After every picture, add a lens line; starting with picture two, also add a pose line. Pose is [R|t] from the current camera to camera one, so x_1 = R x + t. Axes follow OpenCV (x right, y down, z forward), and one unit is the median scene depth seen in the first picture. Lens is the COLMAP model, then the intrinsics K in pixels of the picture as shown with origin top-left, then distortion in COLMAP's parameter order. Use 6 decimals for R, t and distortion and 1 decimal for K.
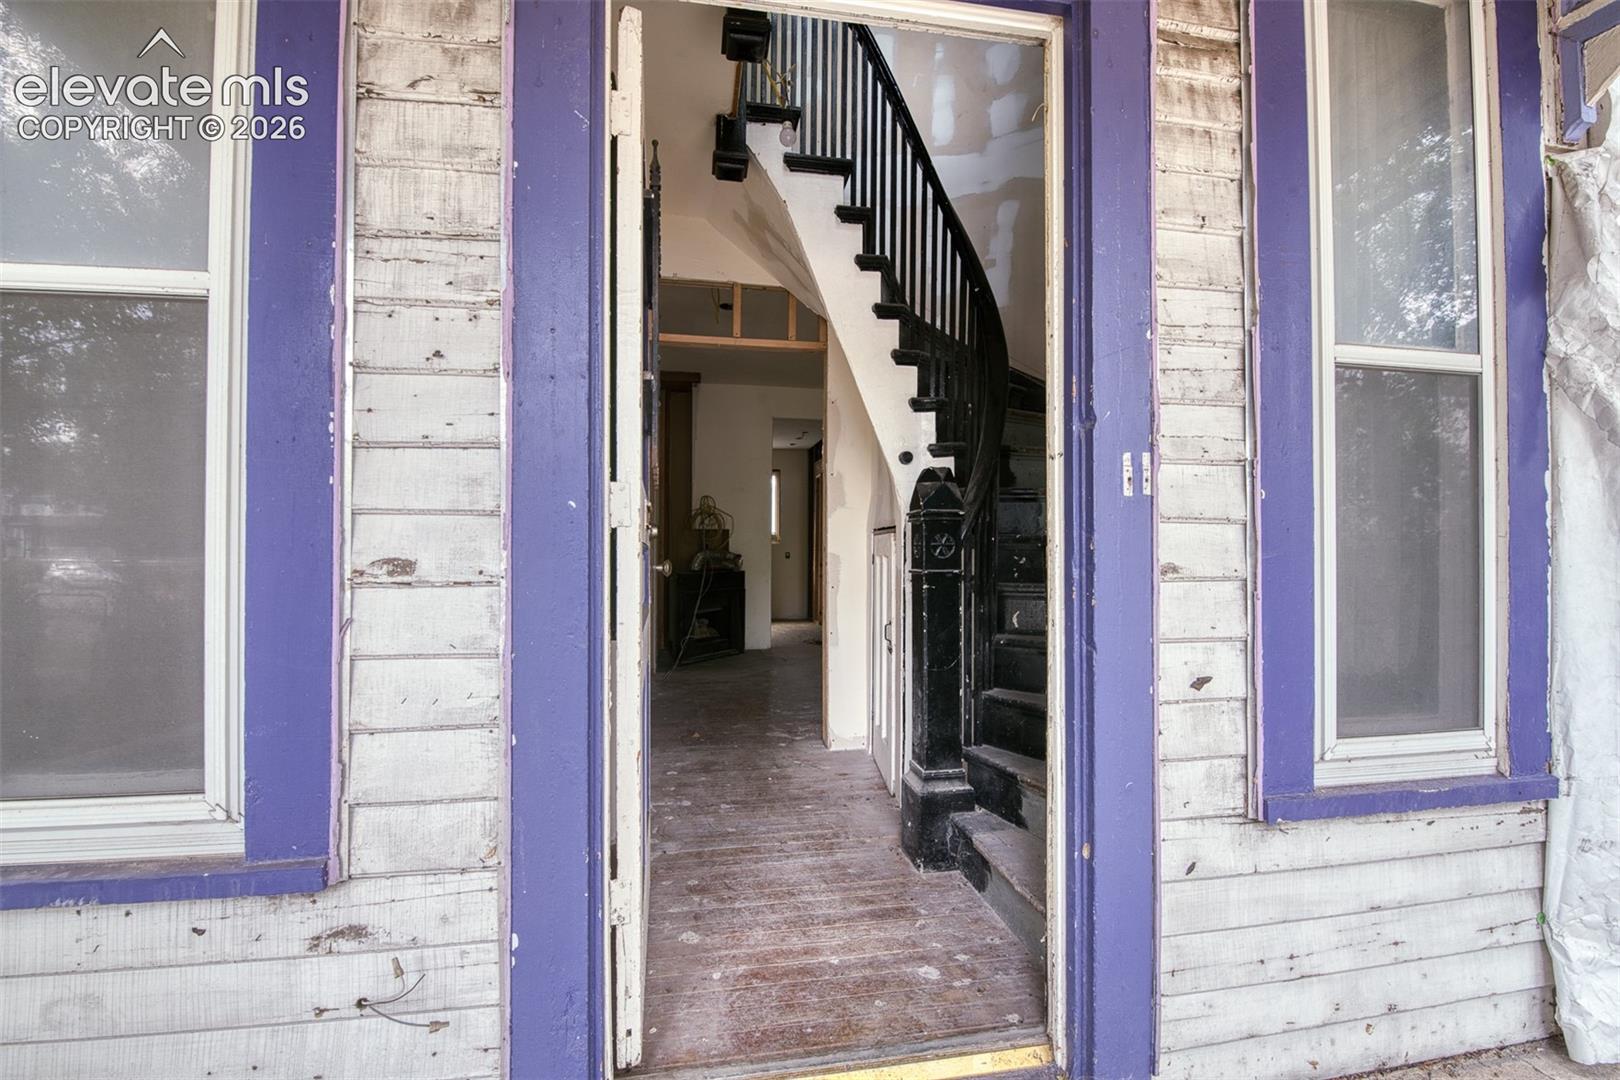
lens RADIAL K [[702.8, 0, 807.9], [0, 702.8, 556.3], [0, 0, 1]] dist [-0.005413, -0.007673]
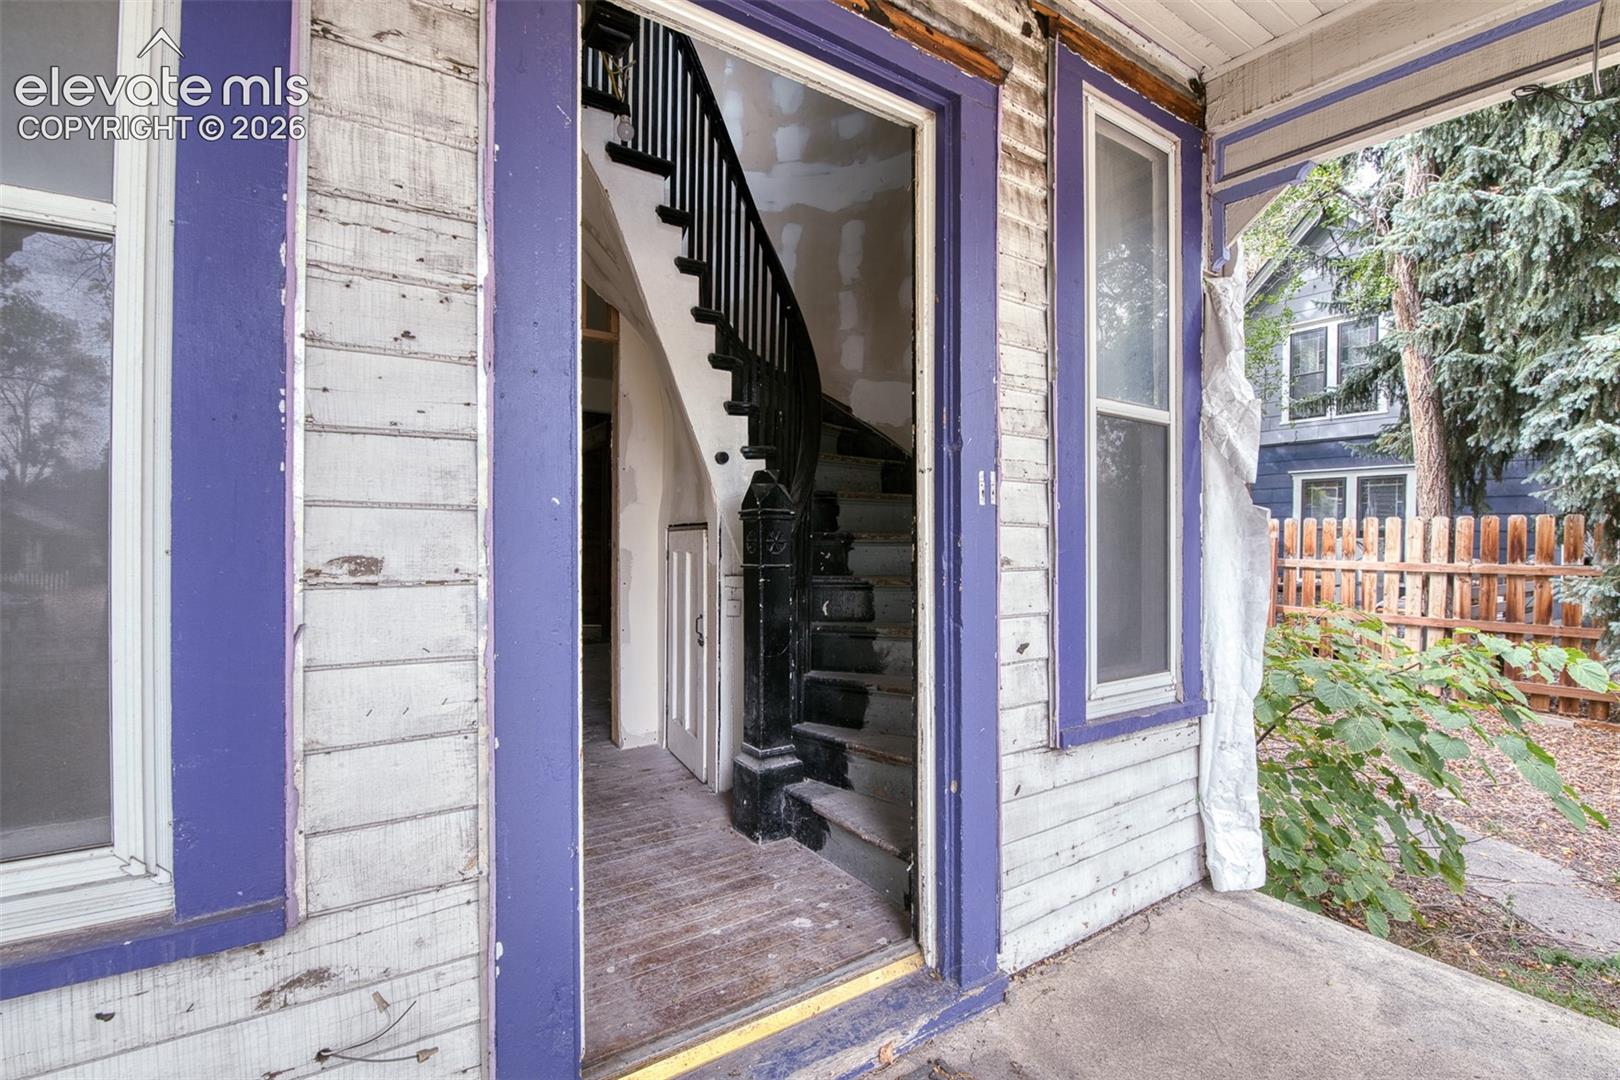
lens RADIAL K [[702.8, 0, 832.3], [0, 702.8, 555.2], [0, 0, 1]] dist [-0.005413, -0.007673]
pose [[0.913021, -0.003897, 0.407895, -0.311006], [0.001880, 0.999984, 0.005345, -0.001503], [-0.407909, -0.004113, 0.913013, -0.056852]]
